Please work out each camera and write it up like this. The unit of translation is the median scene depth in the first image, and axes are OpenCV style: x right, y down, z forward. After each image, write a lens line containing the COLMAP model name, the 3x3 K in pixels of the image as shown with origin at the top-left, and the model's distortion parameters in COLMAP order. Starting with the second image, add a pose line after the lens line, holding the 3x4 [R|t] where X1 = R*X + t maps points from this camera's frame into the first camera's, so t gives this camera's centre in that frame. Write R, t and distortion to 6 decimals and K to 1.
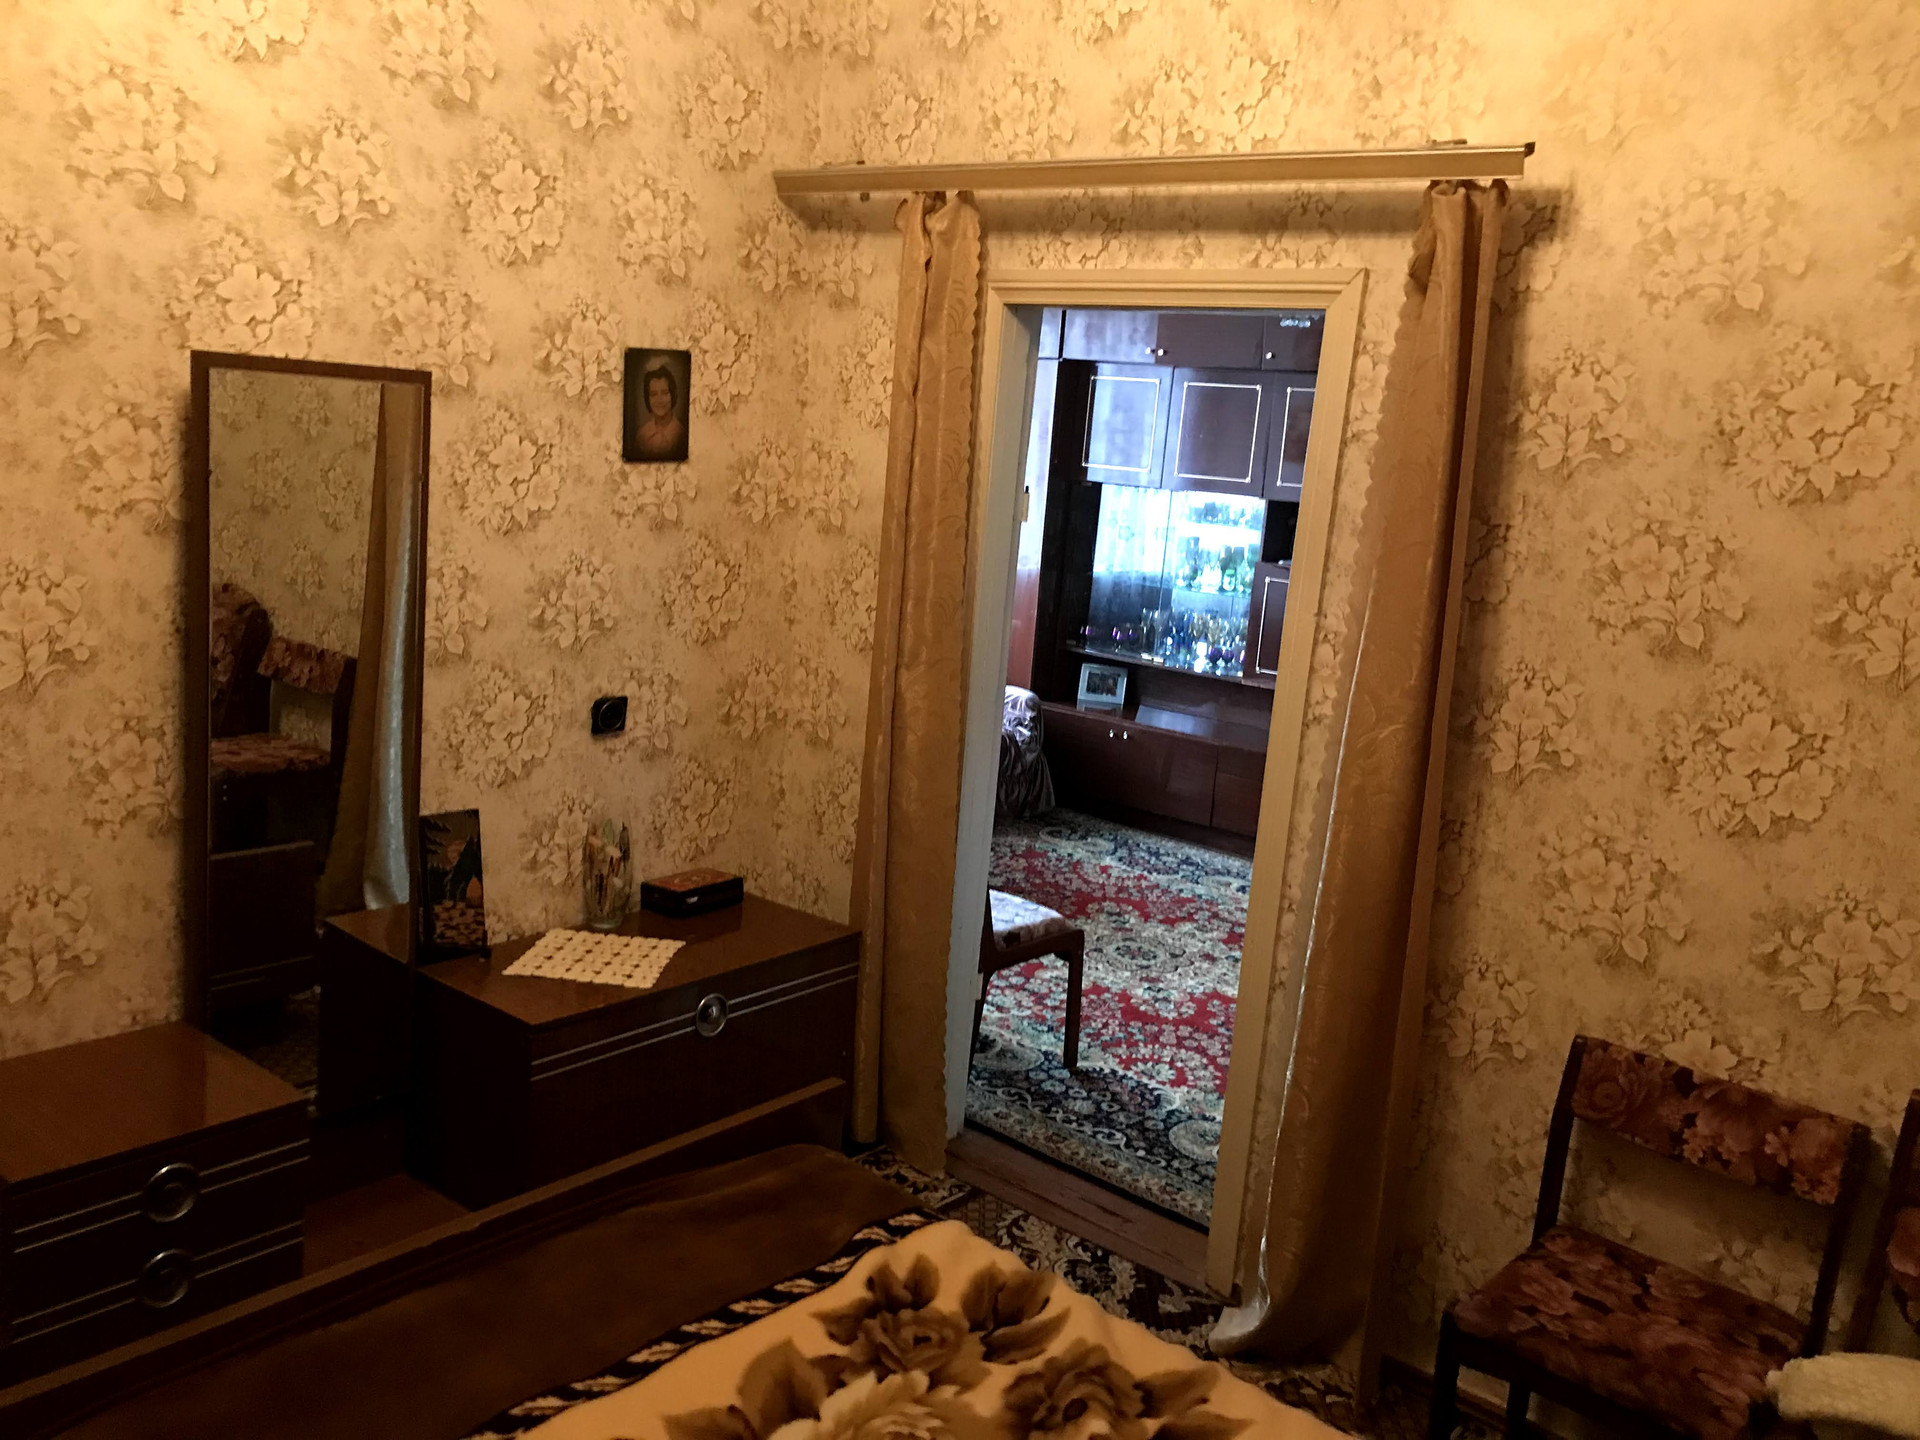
lens RADIAL K [[1538.5, 0, 958.3], [0, 1538.5, 710.6], [0, 0, 1]] dist [0.143172, -0.473857]
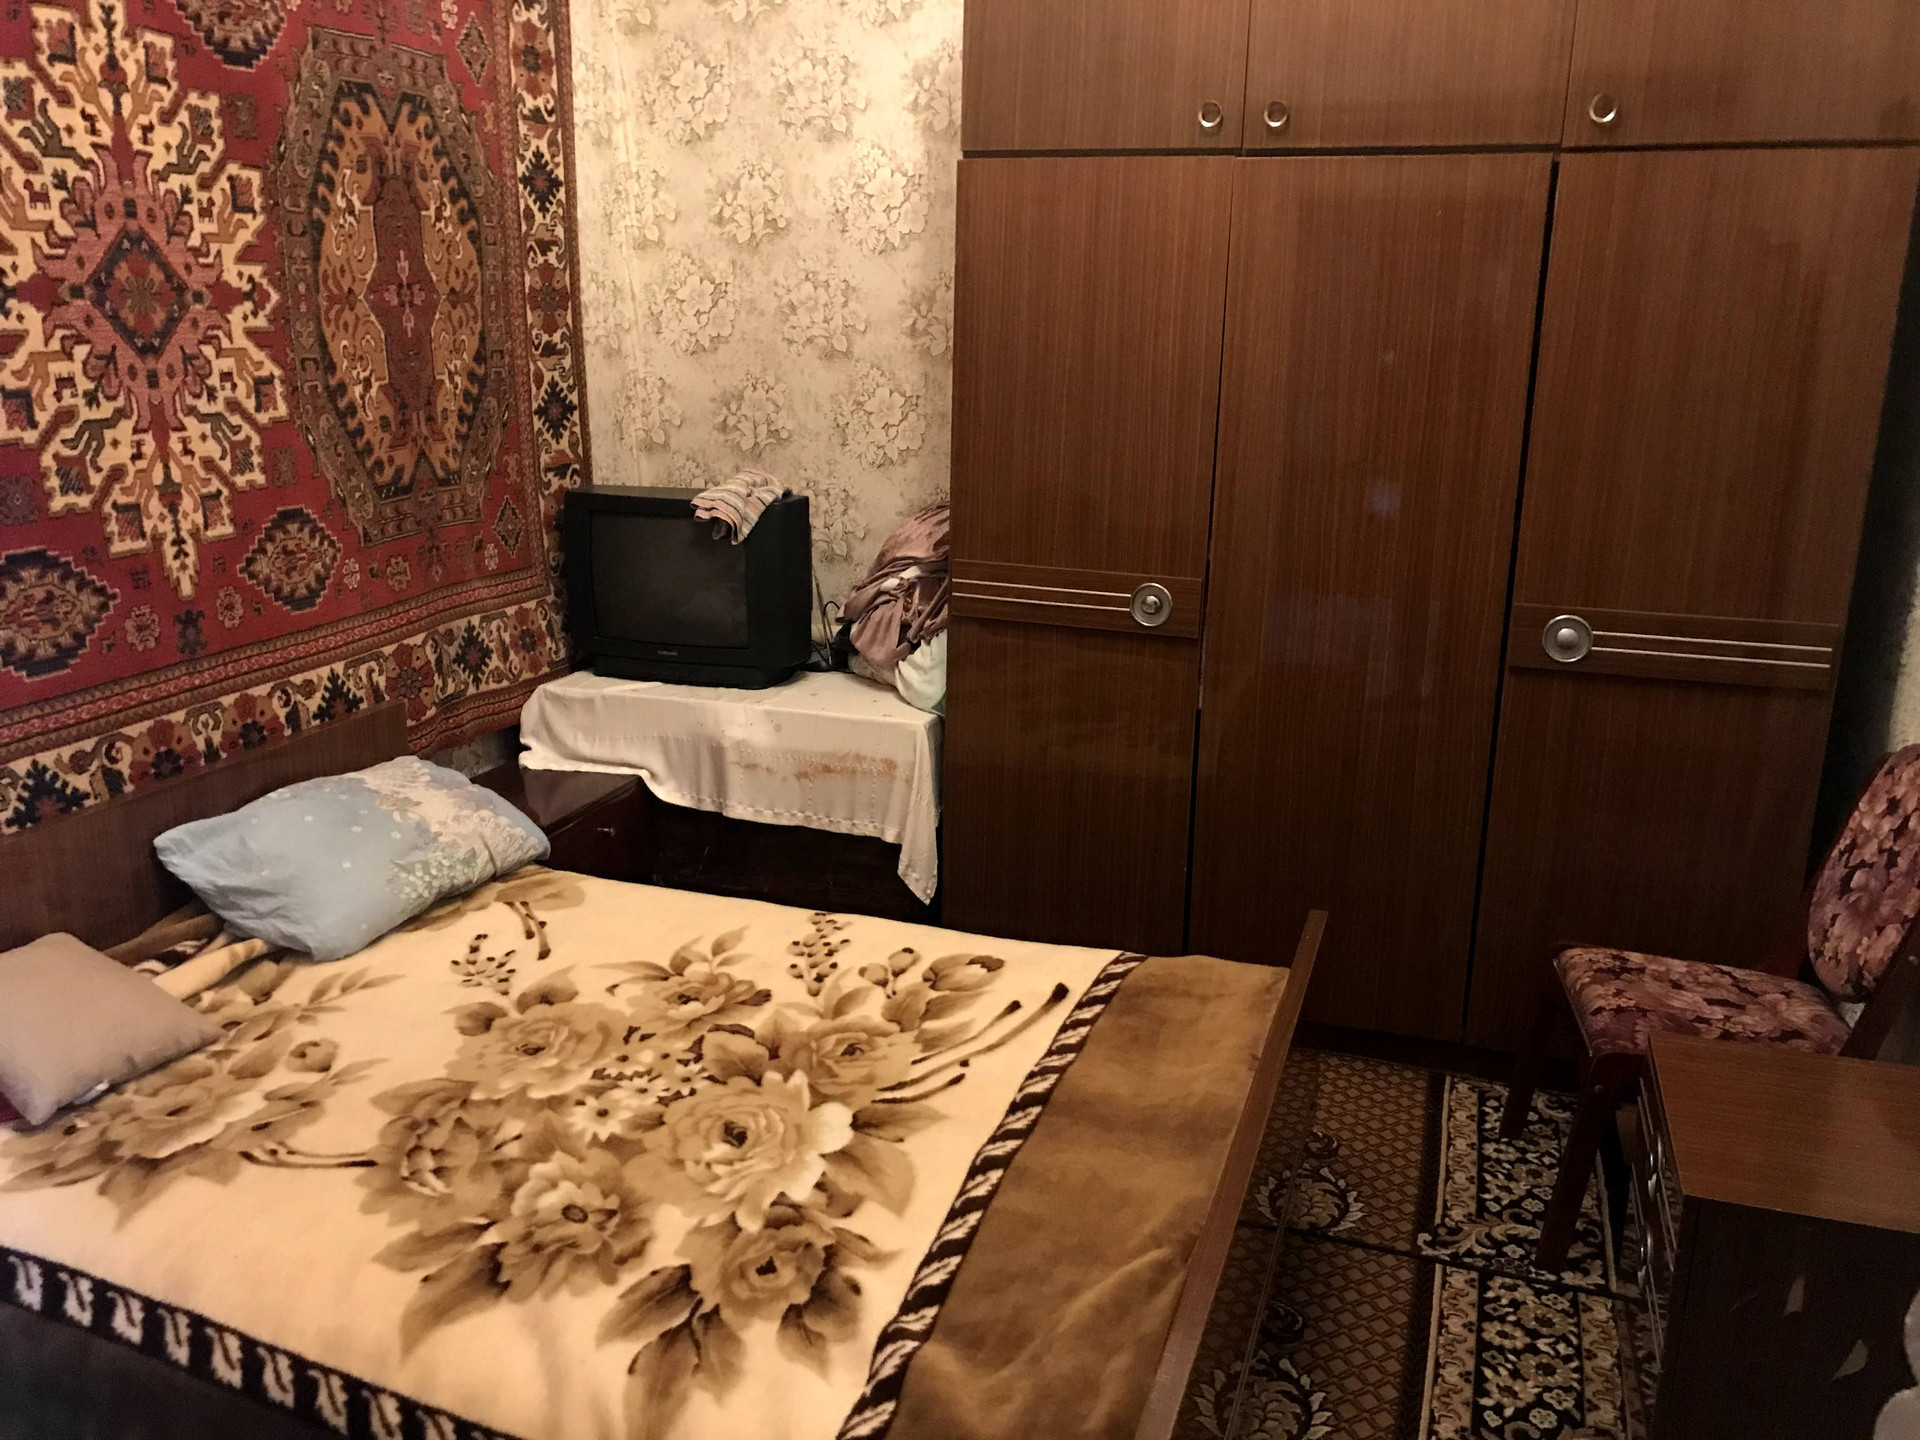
lens RADIAL K [[1577.2, 0, 954.4], [0, 1577.2, 708.2], [0, 0, 1]] dist [0.059877, -0.063824]
pose [[-0.929460, 0.016659, -0.368547, 0.203044], [-0.139127, 0.909393, 0.391980, -0.239302], [0.341684, 0.415604, -0.842927, 1.690202]]
